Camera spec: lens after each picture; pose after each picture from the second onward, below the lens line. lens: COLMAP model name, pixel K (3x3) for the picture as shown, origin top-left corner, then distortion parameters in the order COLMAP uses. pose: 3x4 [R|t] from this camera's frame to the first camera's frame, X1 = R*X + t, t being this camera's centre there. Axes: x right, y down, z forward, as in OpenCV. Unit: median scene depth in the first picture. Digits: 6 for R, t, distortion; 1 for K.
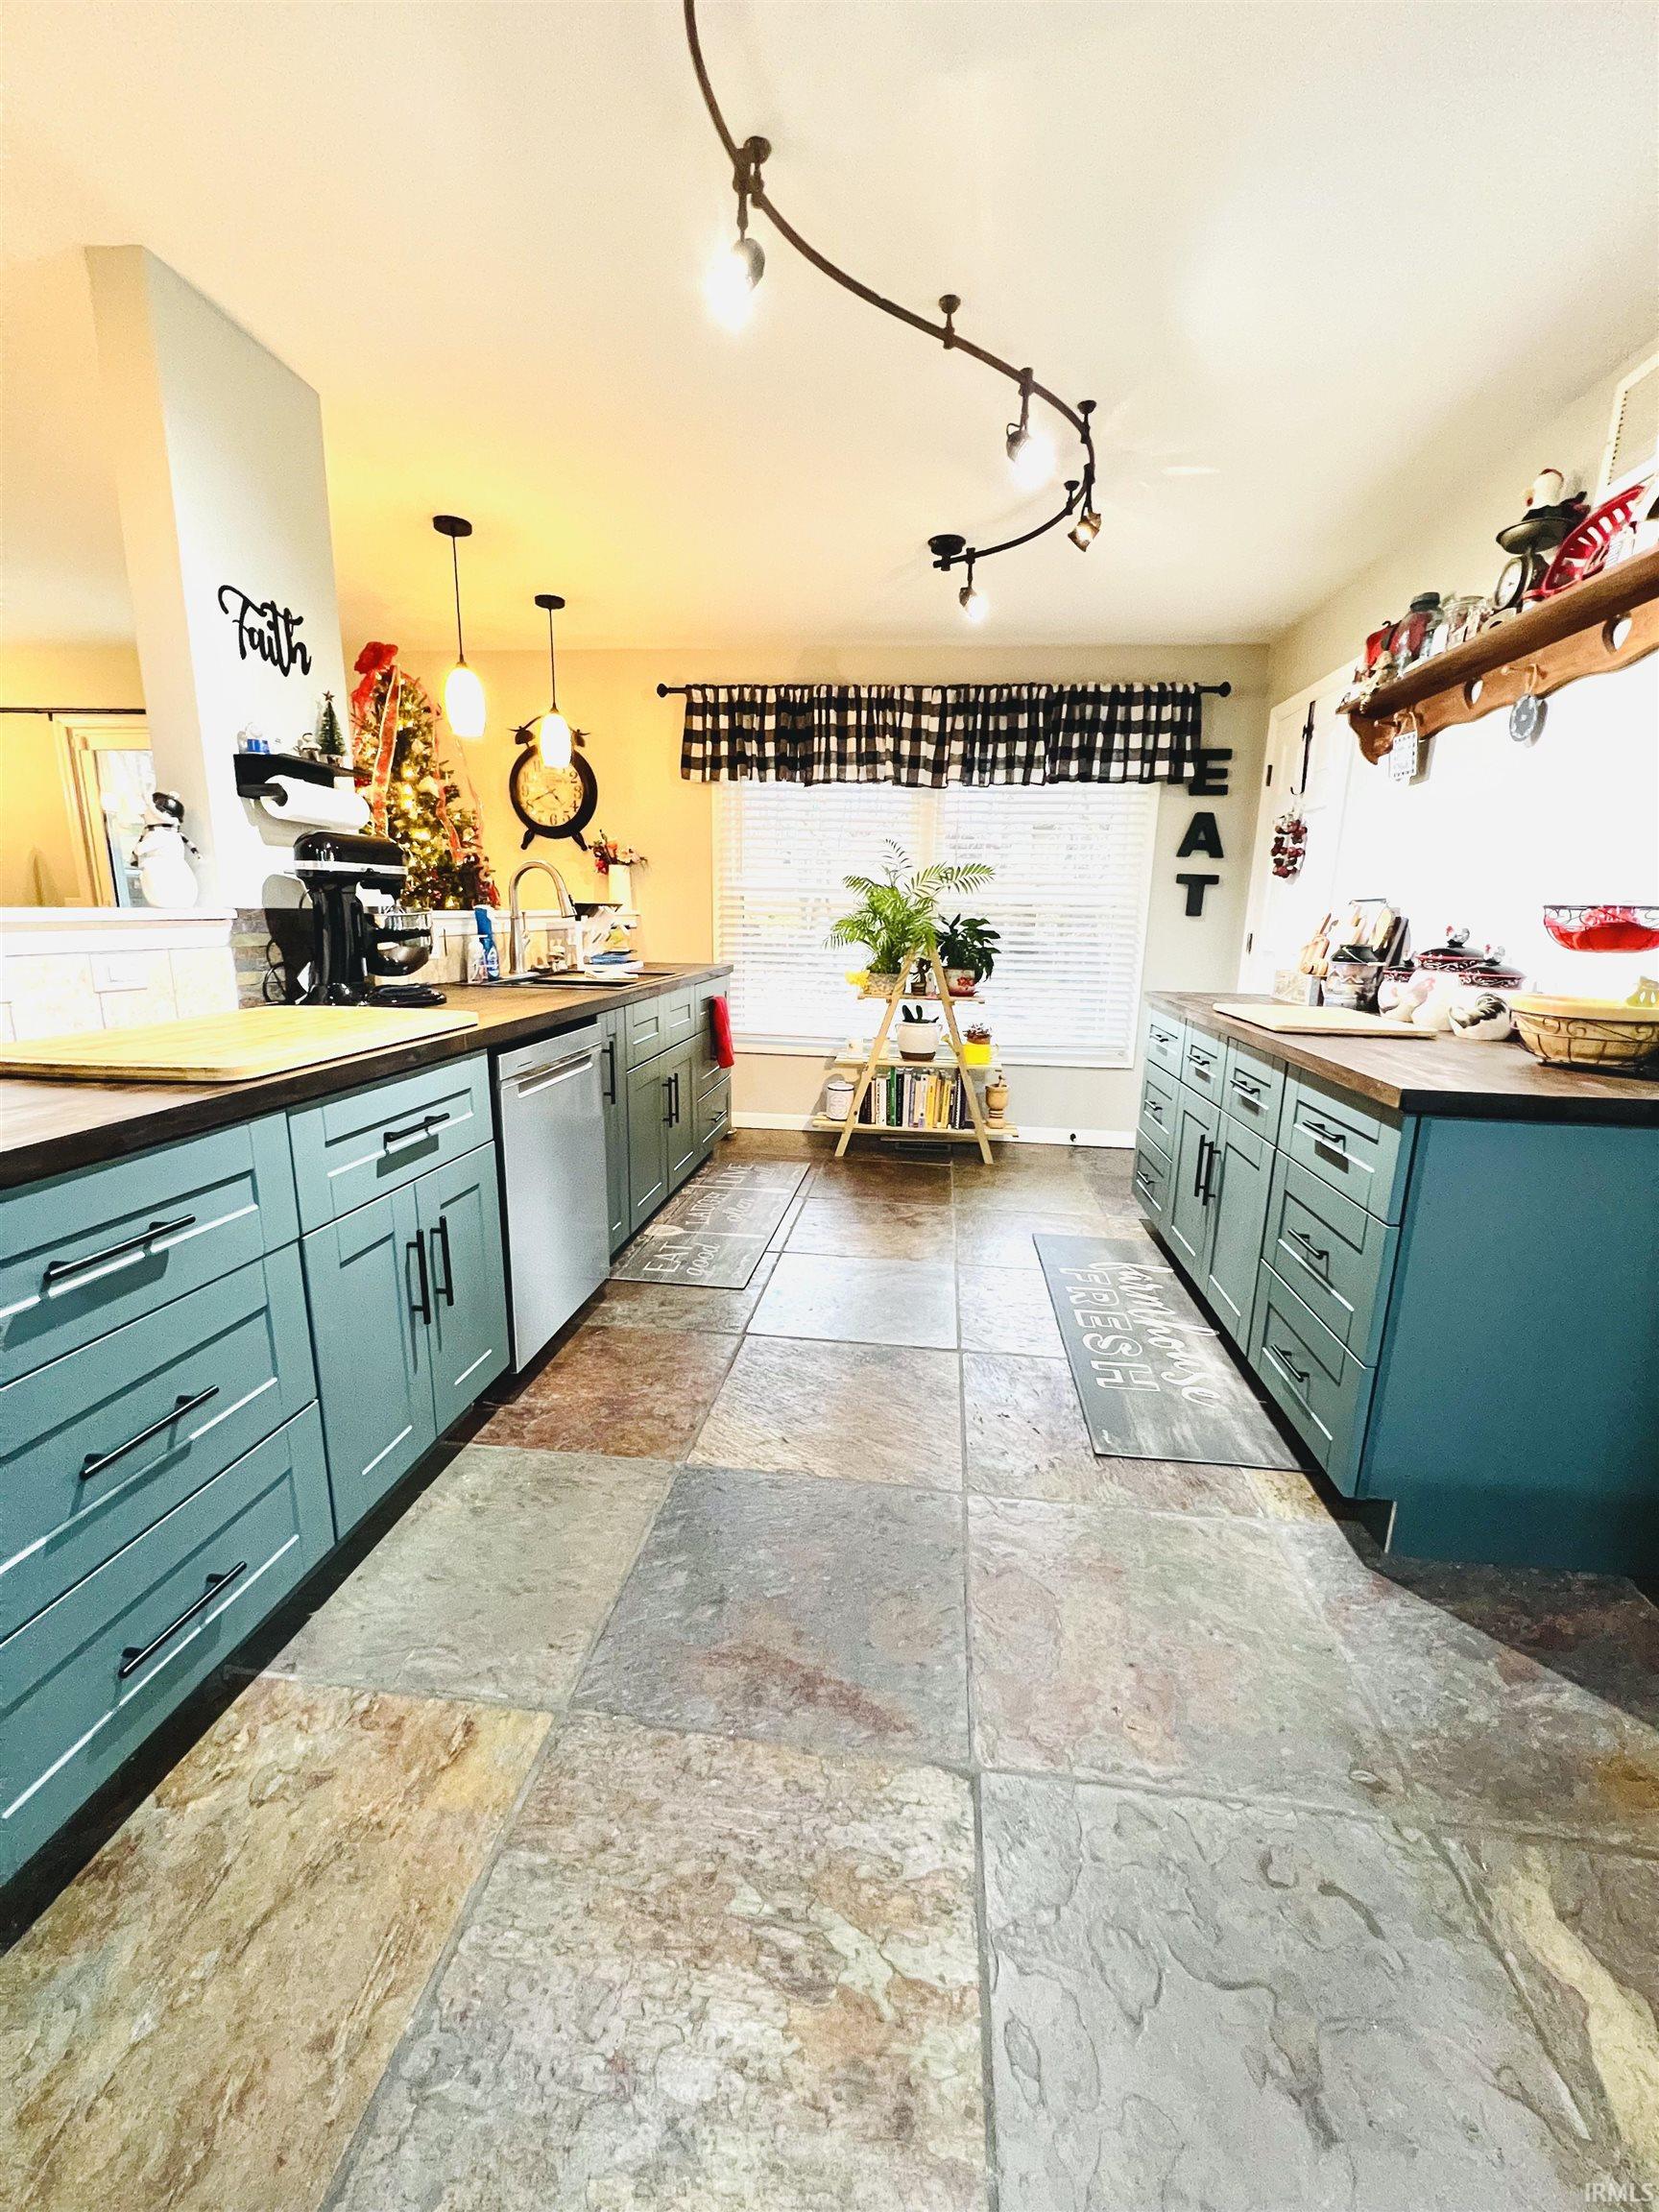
lens RADIAL K [[881.5, 0, 834.1], [0, 881.5, 1103.6], [0, 0, 1]] dist [0.000324, 0.000174]
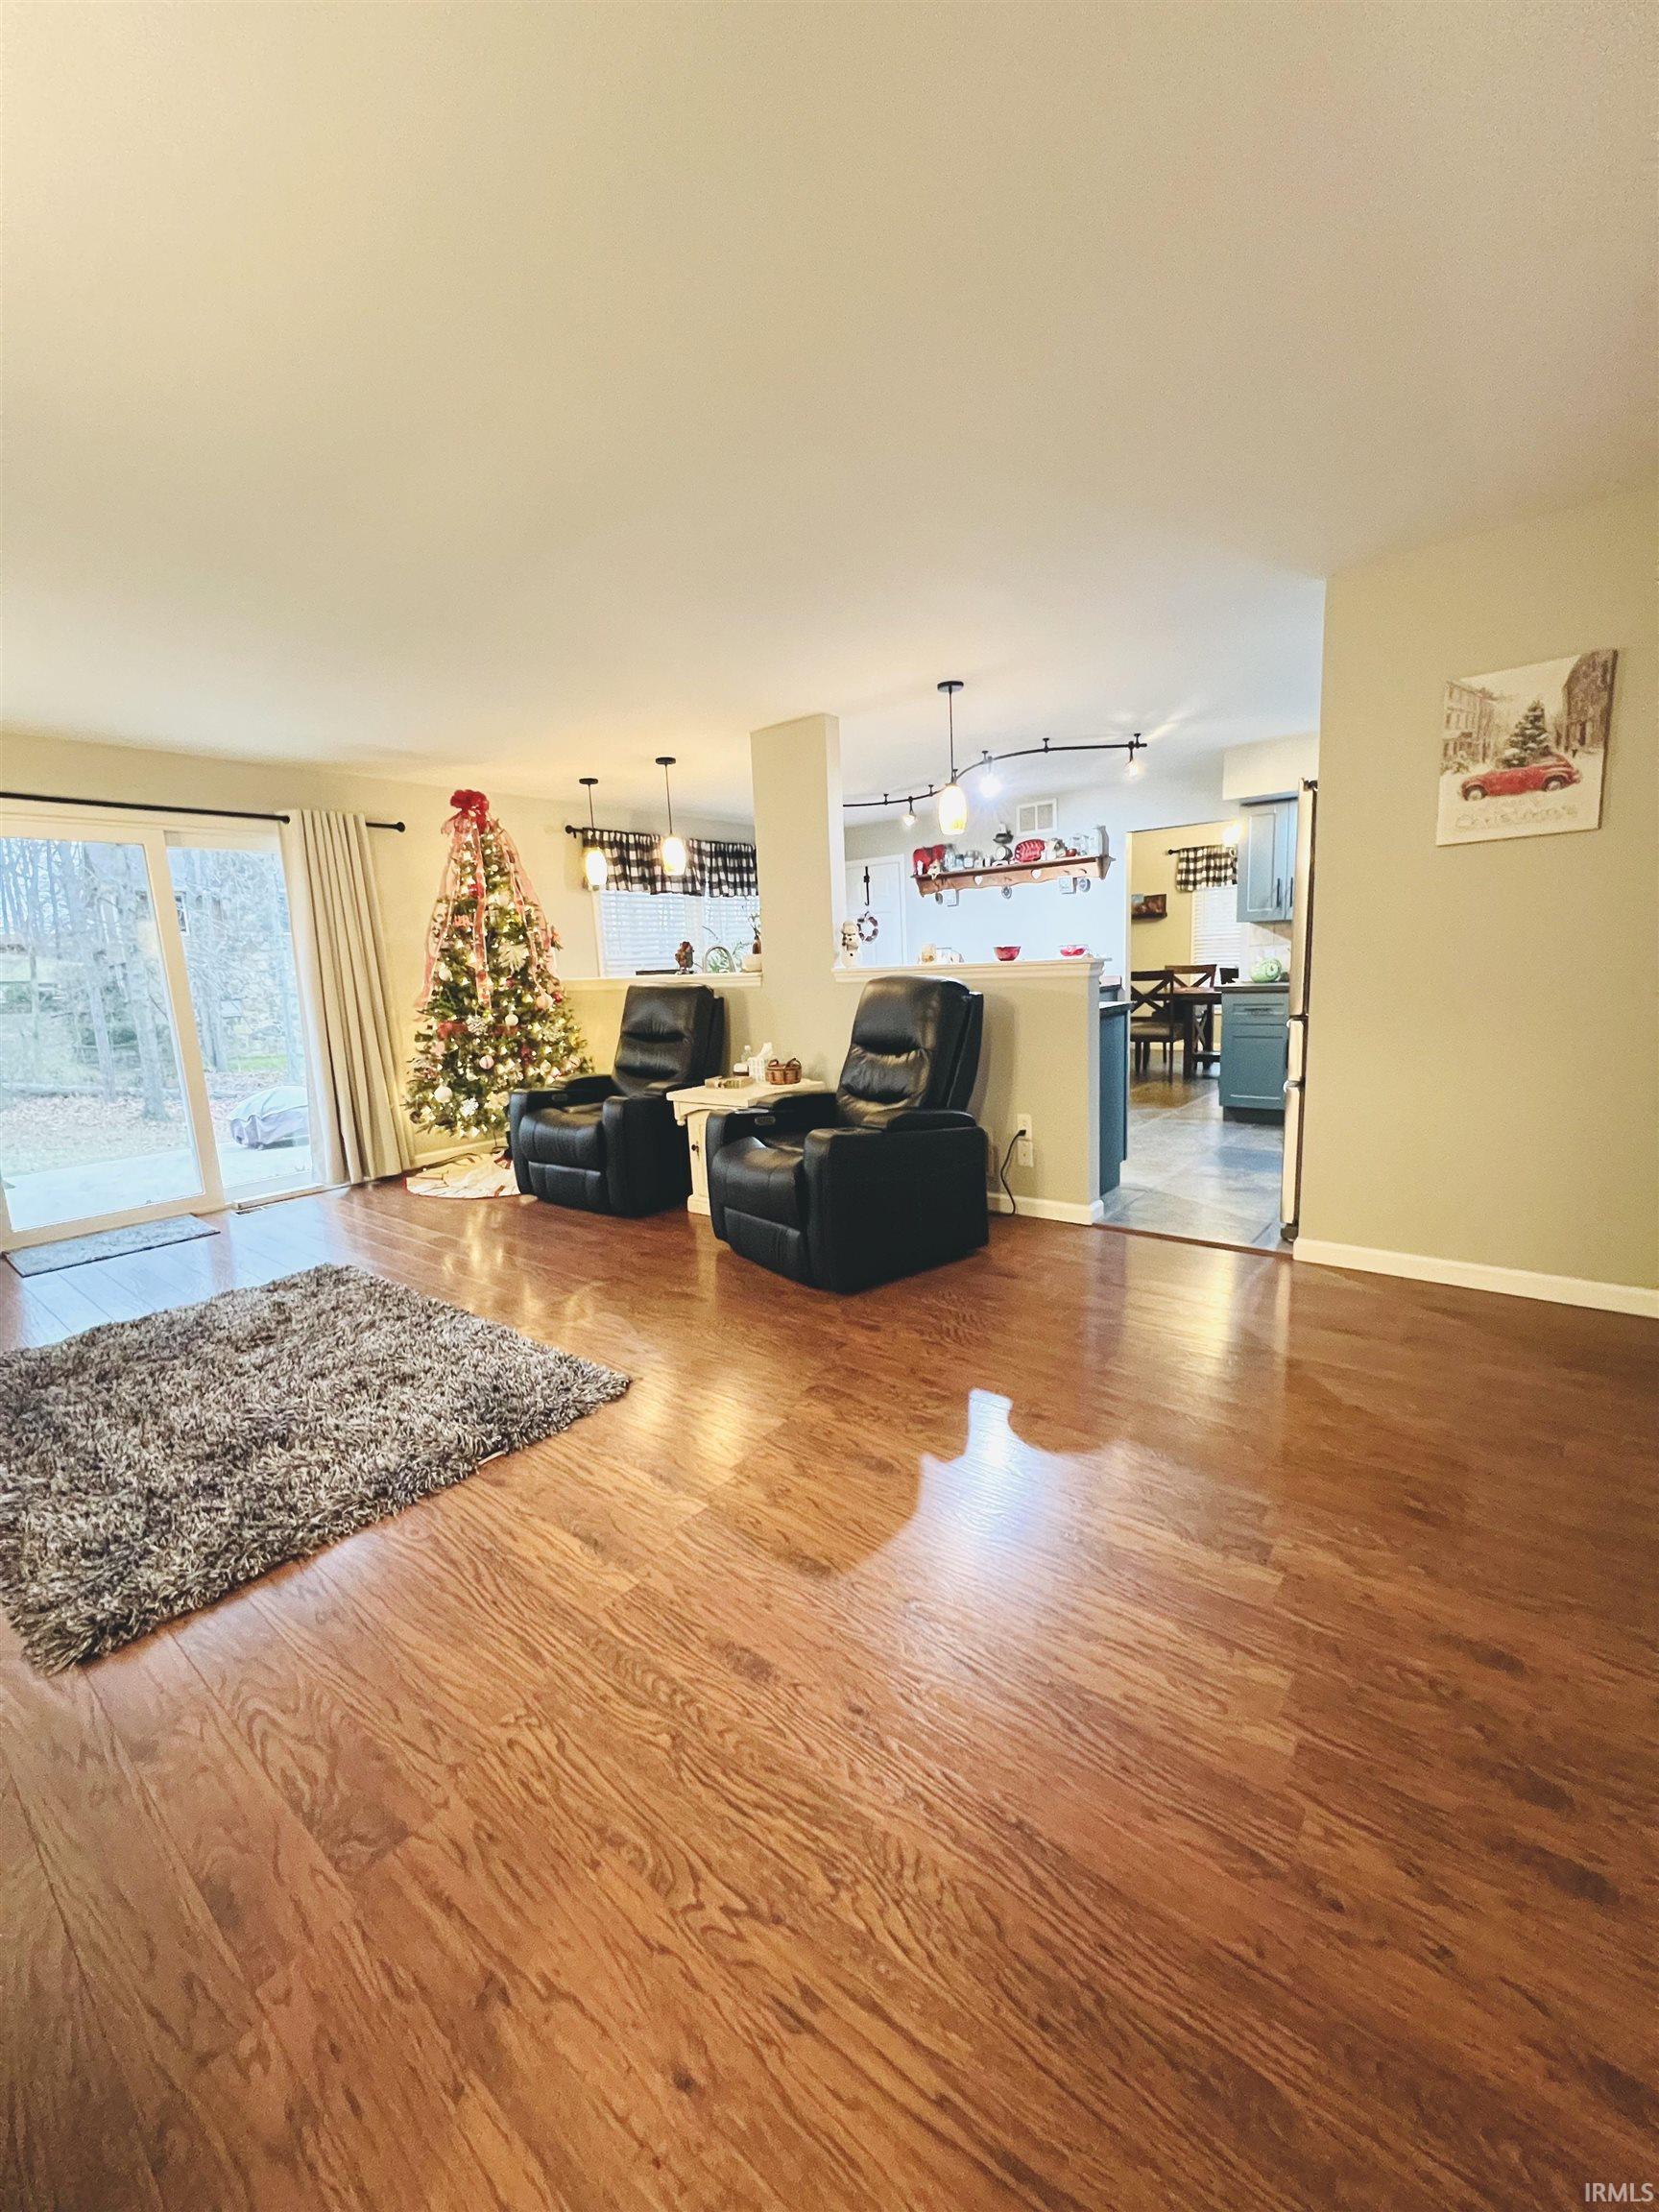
lens RADIAL K [[881.5, 0, 827.1], [0, 881.5, 1113.4], [0, 0, 1]] dist [0.000324, 0.000174]
pose [[0.542696, -0.189233, 0.818335, -2.167335], [0.238280, 0.968949, 0.066041, -0.005858], [-0.805421, 0.159153, 0.570935, -0.194571]]
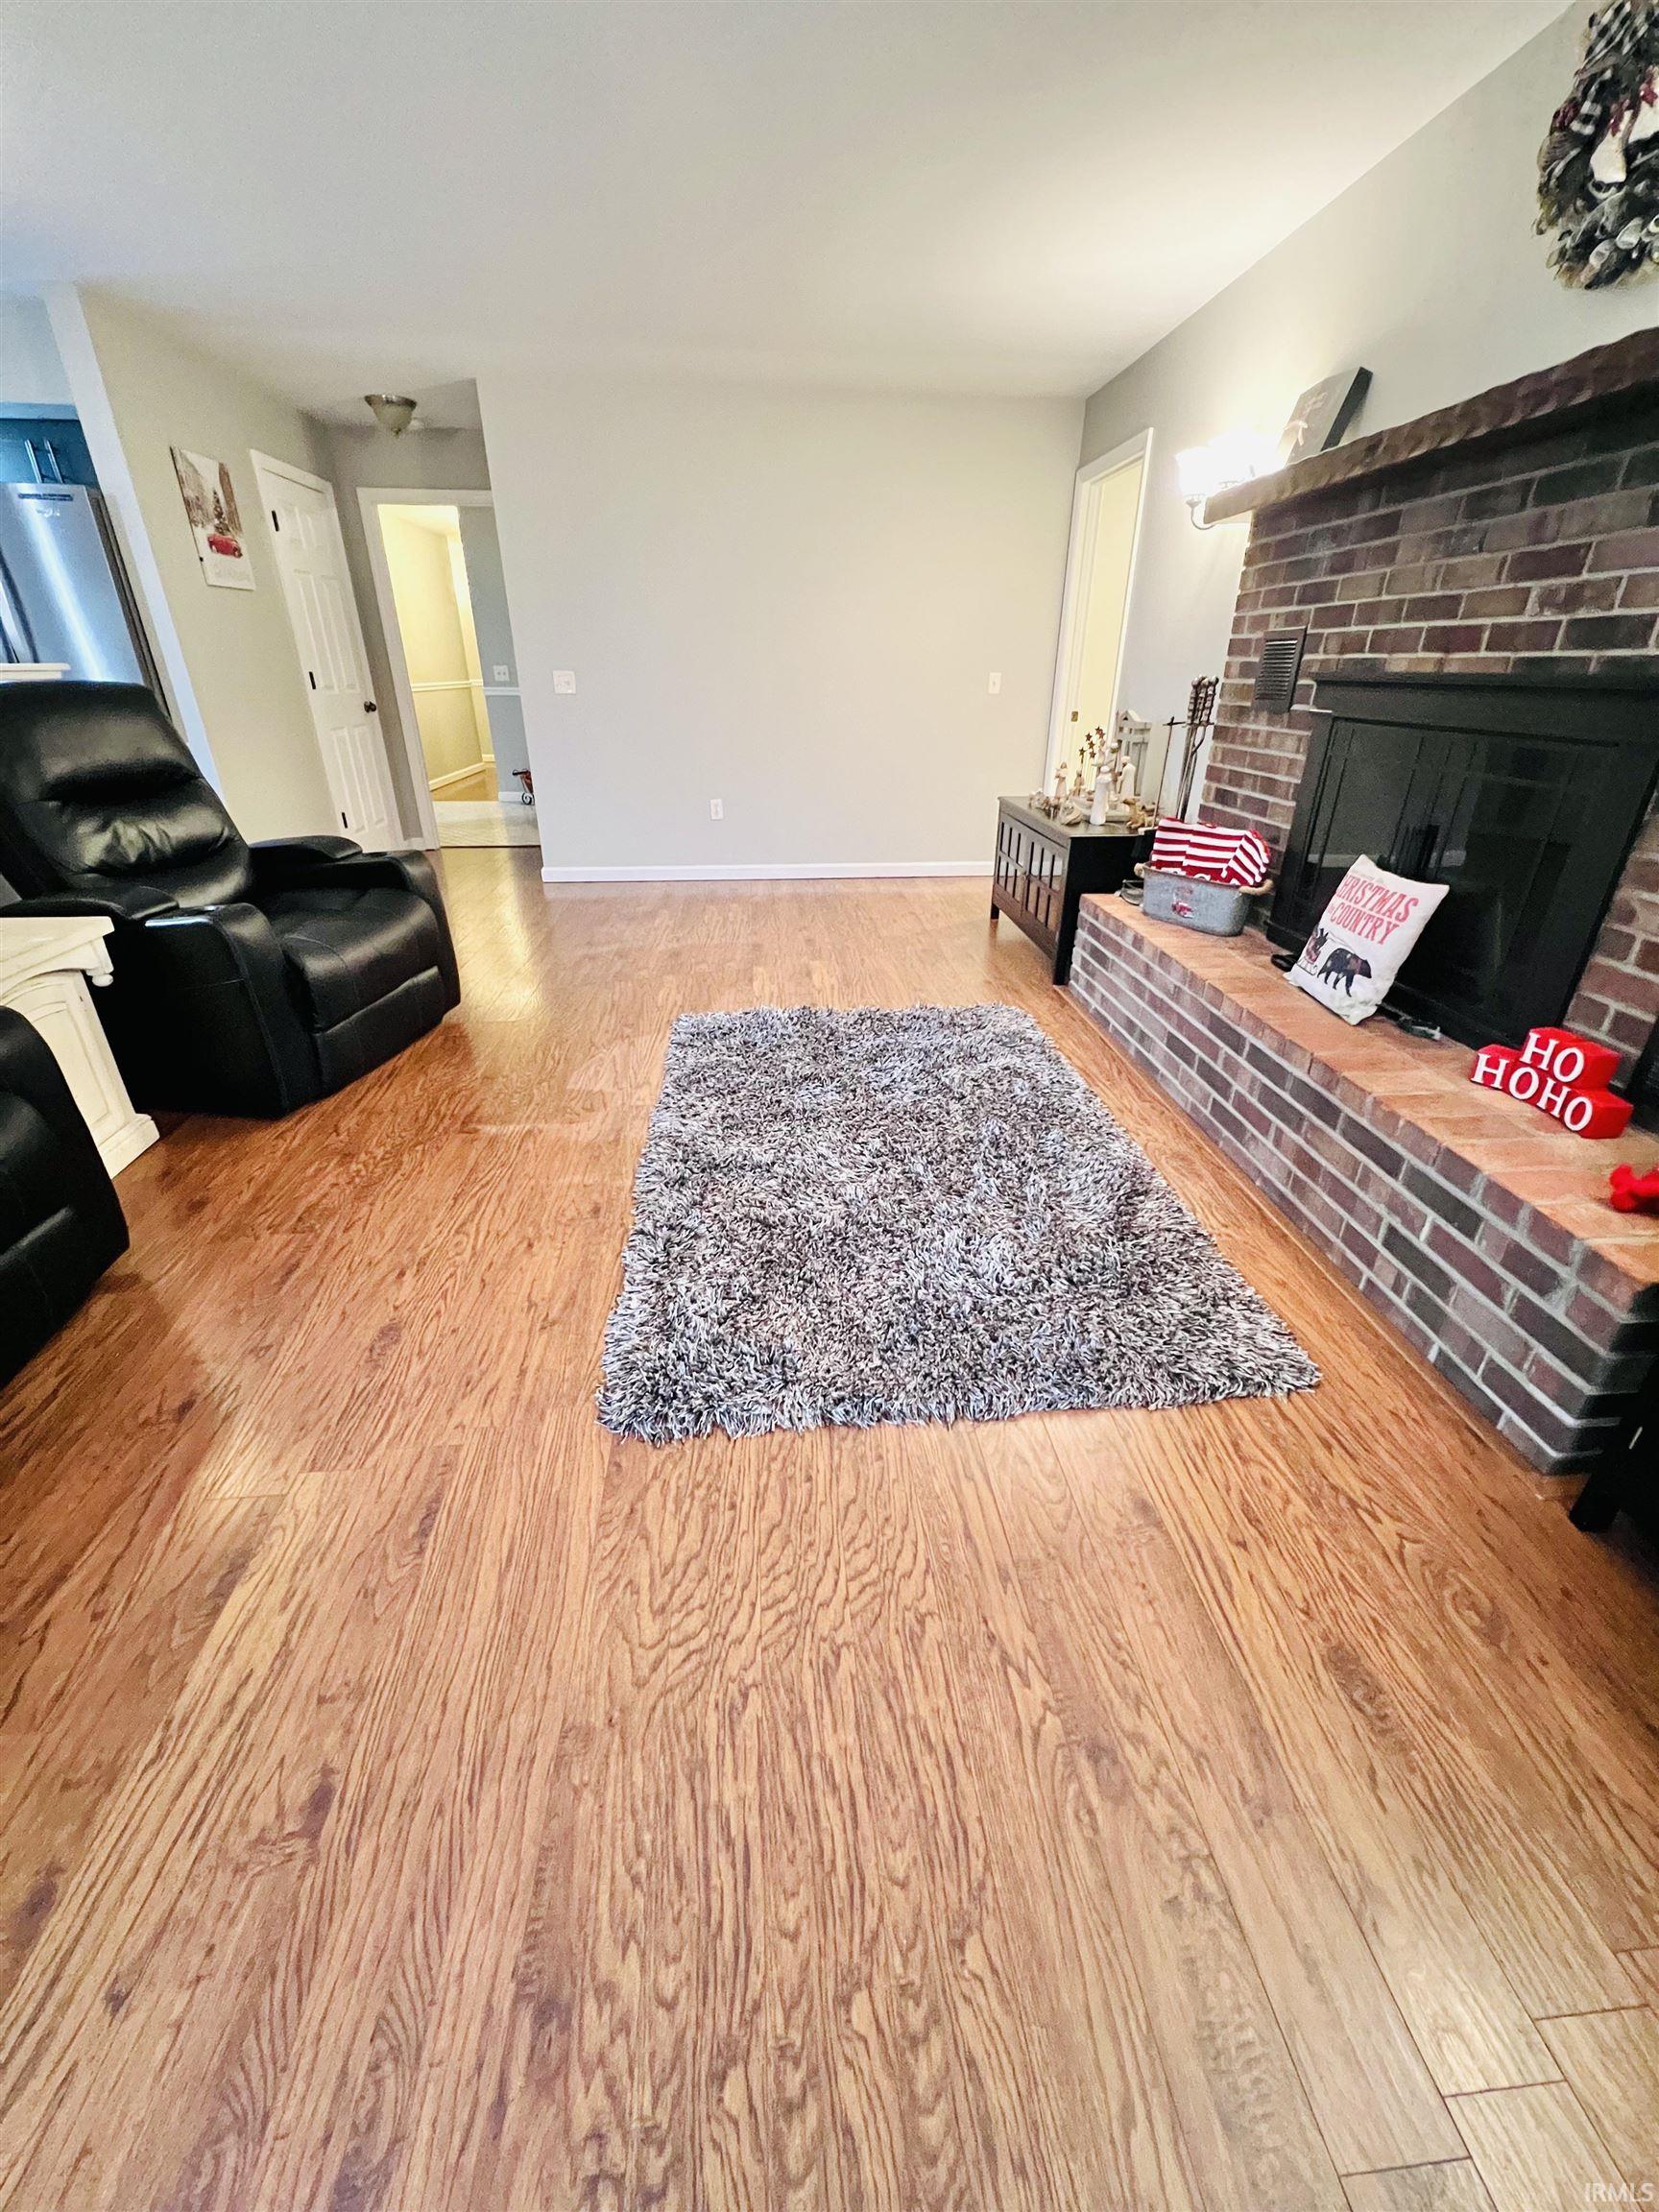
lens RADIAL K [[881.5, 0, 832.1], [0, 881.5, 1098.4], [0, 0, 1]] dist [0.000324, 0.000174]
pose [[-0.981864, 0.057286, -0.180722, -1.464215], [-0.068574, 0.781397, 0.620255, -0.433045], [0.176748, 0.621399, -0.763298, 1.803313]]
